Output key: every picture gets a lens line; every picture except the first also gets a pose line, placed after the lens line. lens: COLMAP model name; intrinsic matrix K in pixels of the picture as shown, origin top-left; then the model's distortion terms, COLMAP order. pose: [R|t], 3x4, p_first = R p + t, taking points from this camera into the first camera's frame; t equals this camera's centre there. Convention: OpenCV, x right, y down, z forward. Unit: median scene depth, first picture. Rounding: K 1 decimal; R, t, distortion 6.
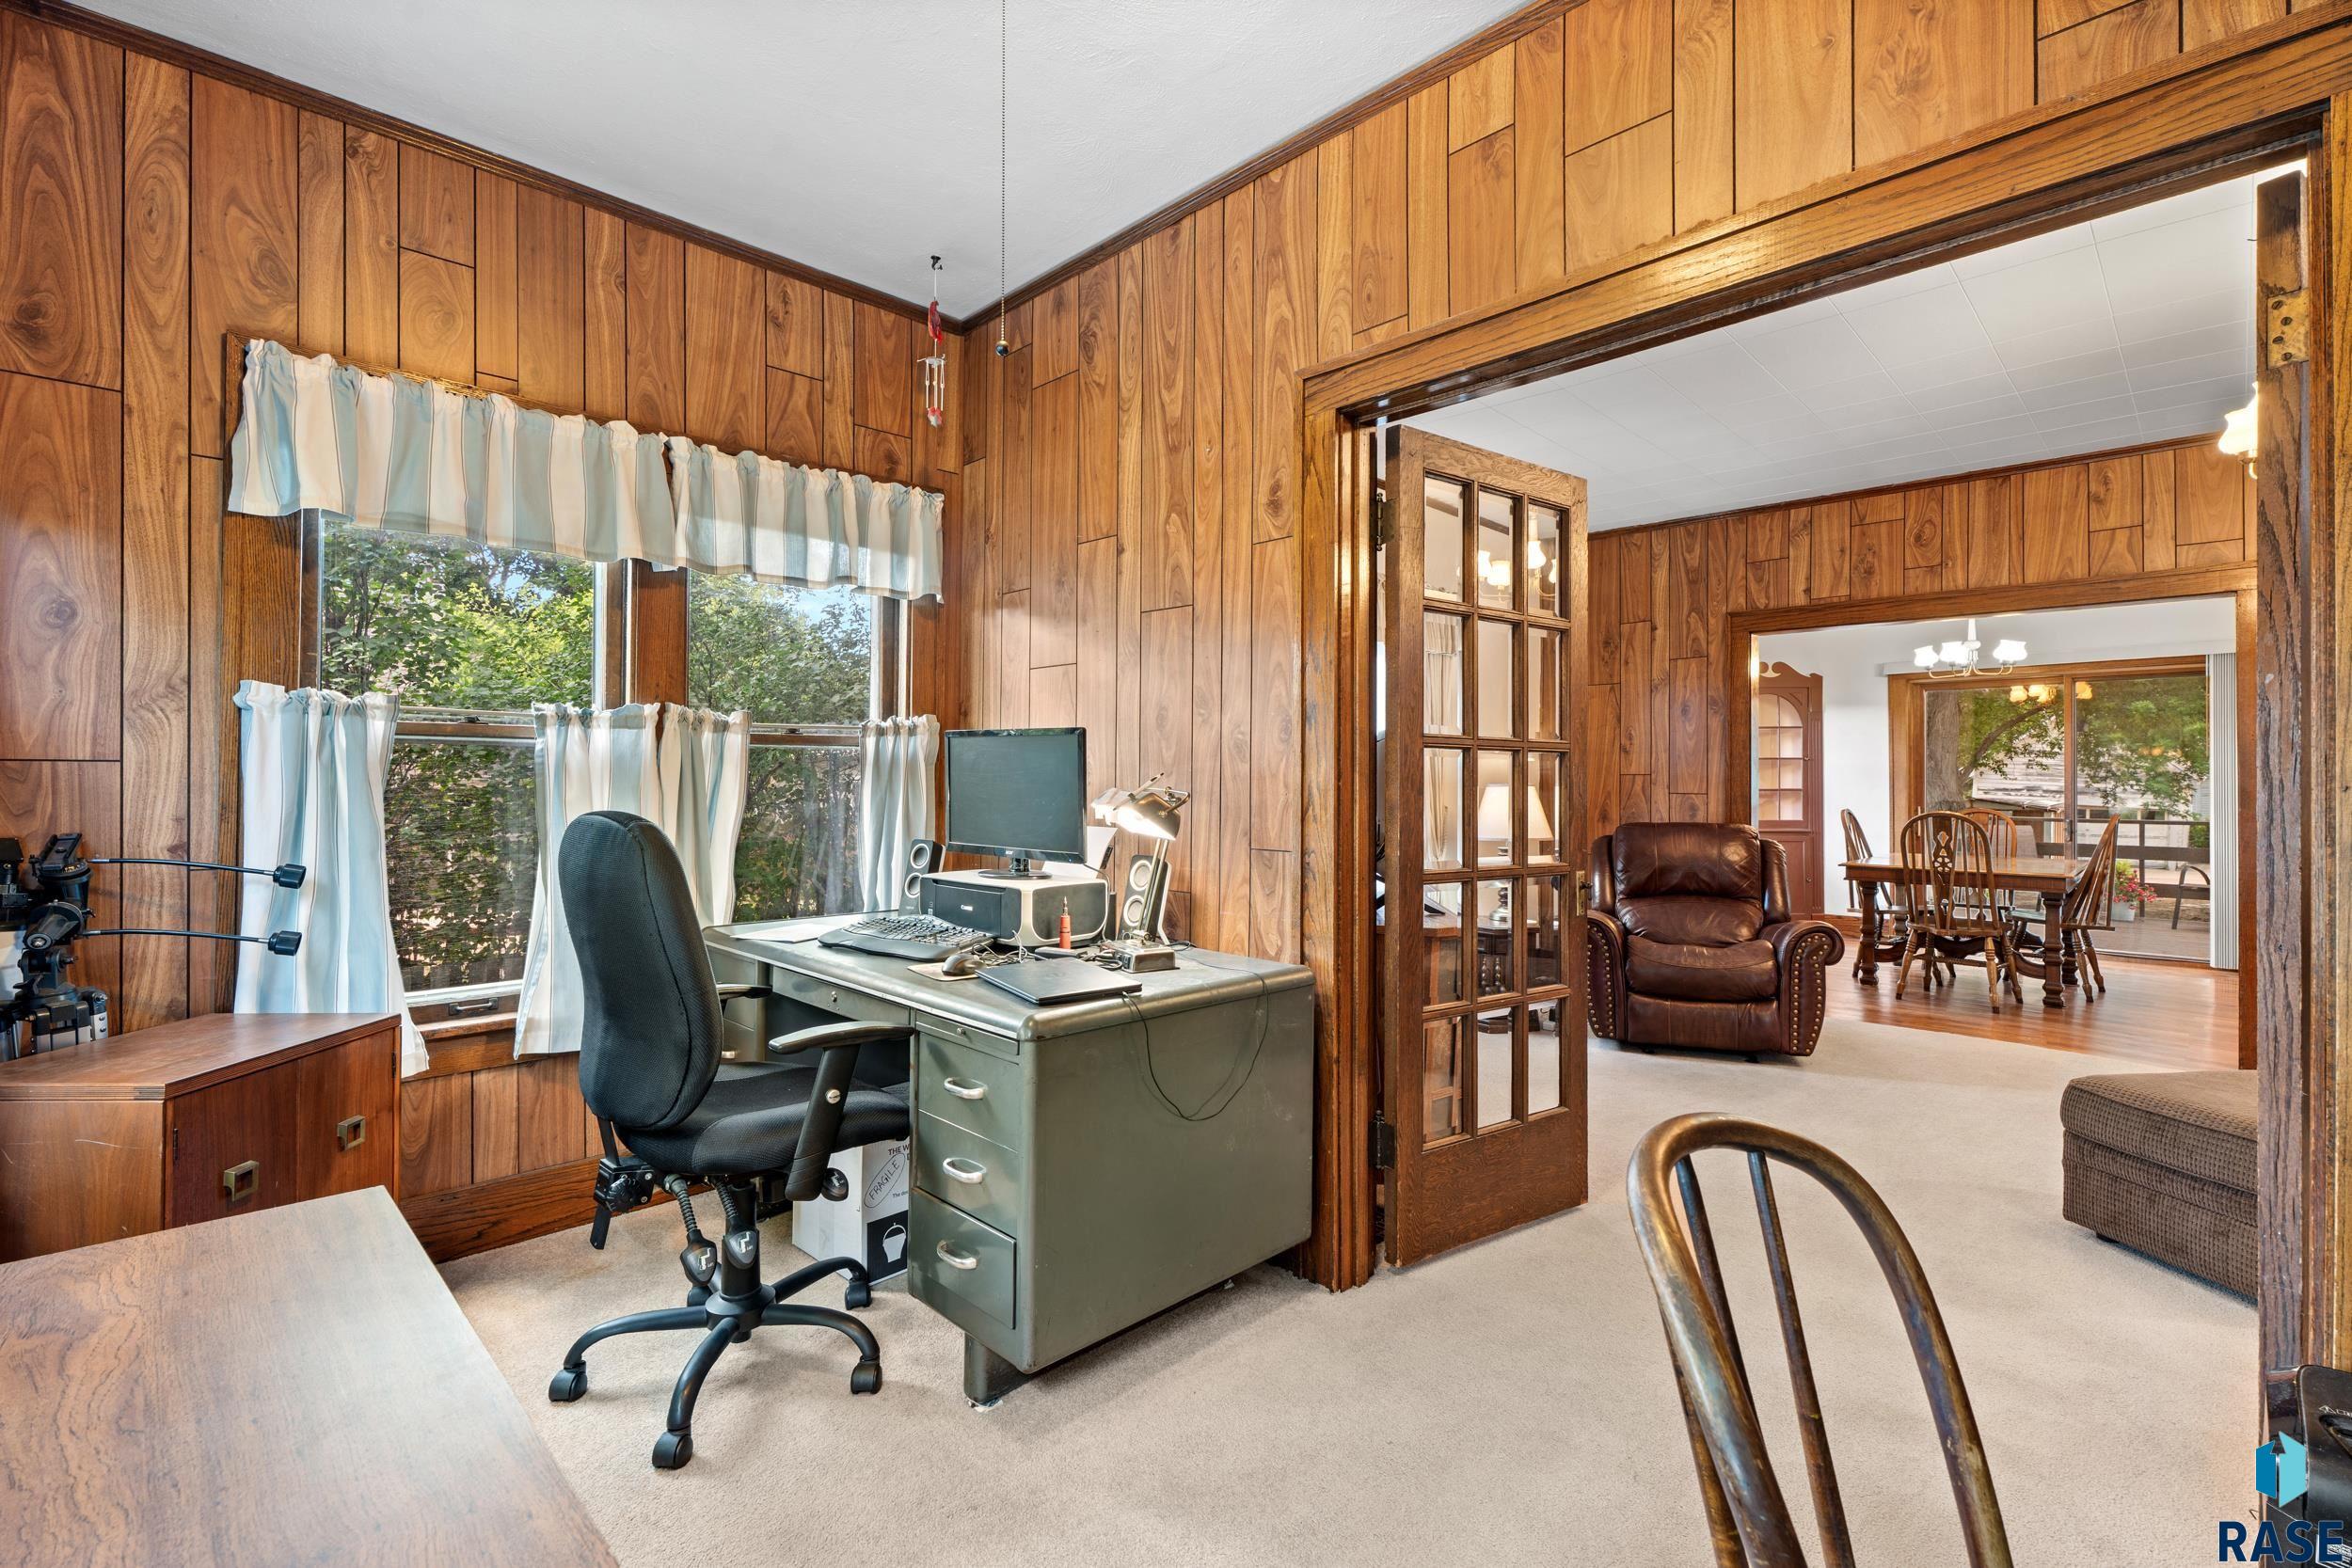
lens RADIAL K [[1050.1, 0, 1174.9], [0, 1050.1, 789.0], [0, 0, 1]] dist [-0.002875, -0.000242]
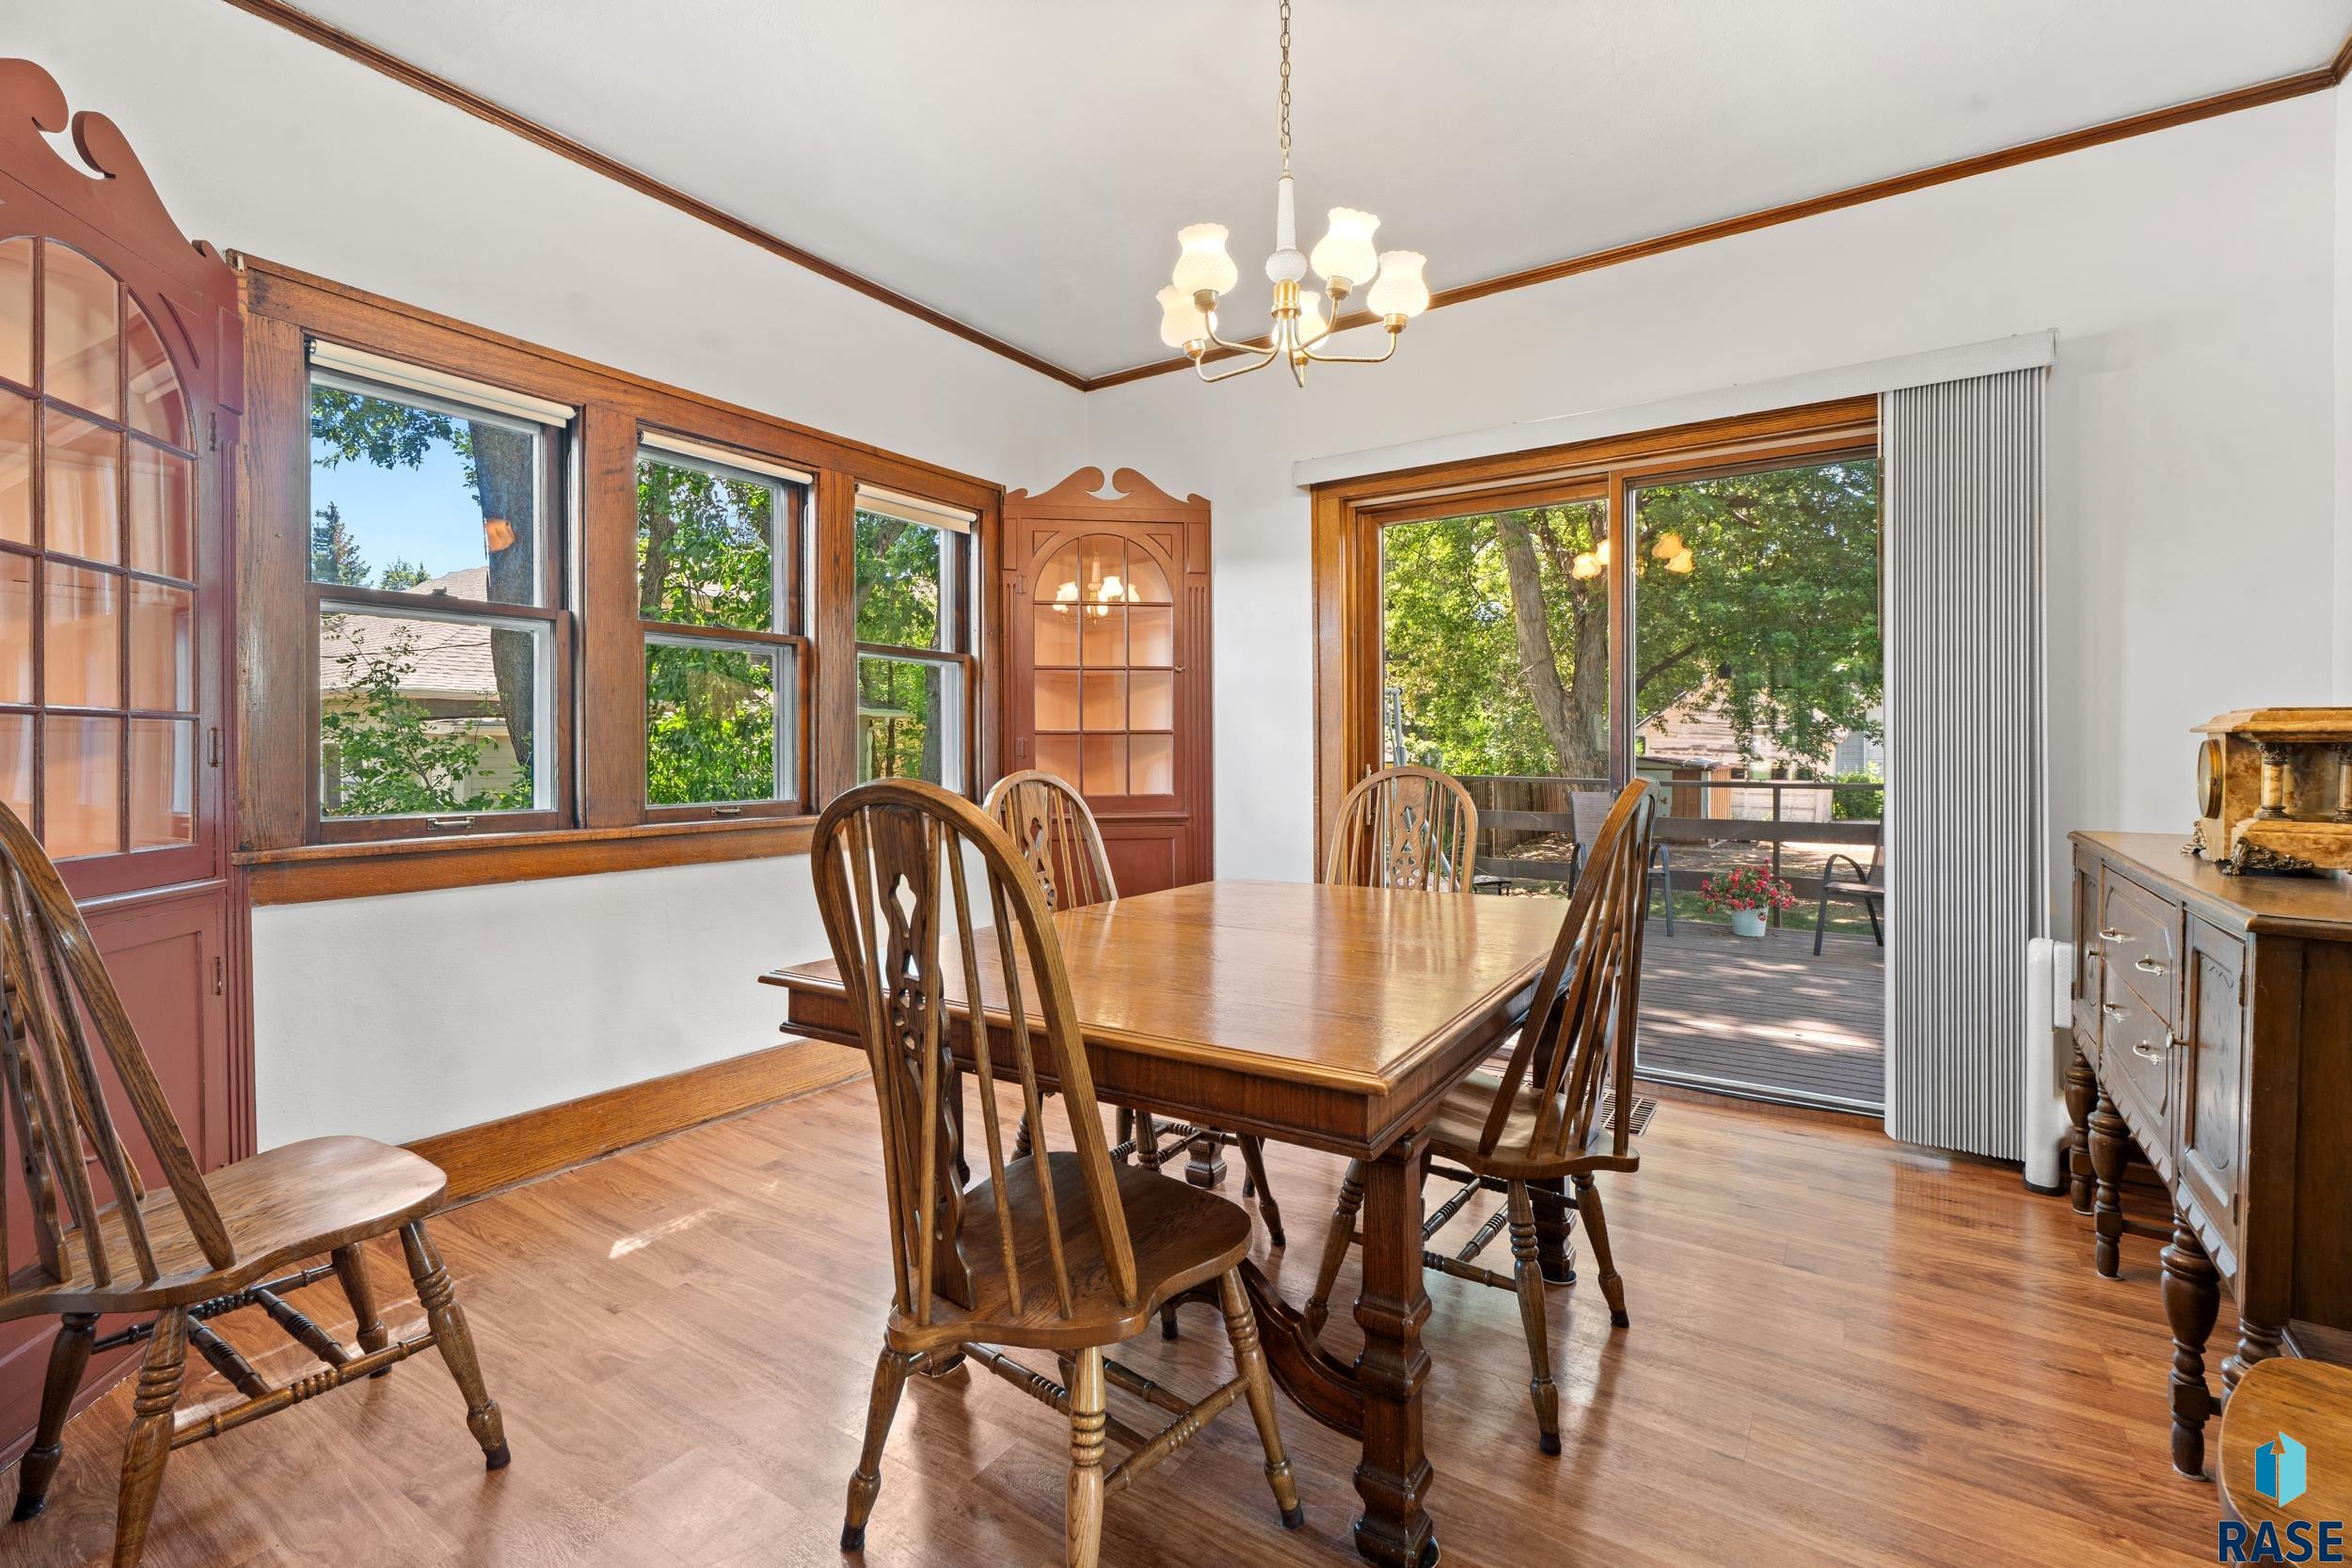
lens RADIAL K [[1050.1, 0, 1177.2], [0, 1050.1, 766.2], [0, 0, 1]] dist [-0.002875, -0.000242]
pose [[0.977463, -0.006795, 0.210996, 0.413319], [0.004147, 0.999907, 0.012991, 0.009106], [-0.211065, -0.011823, 0.977401, 0.431153]]
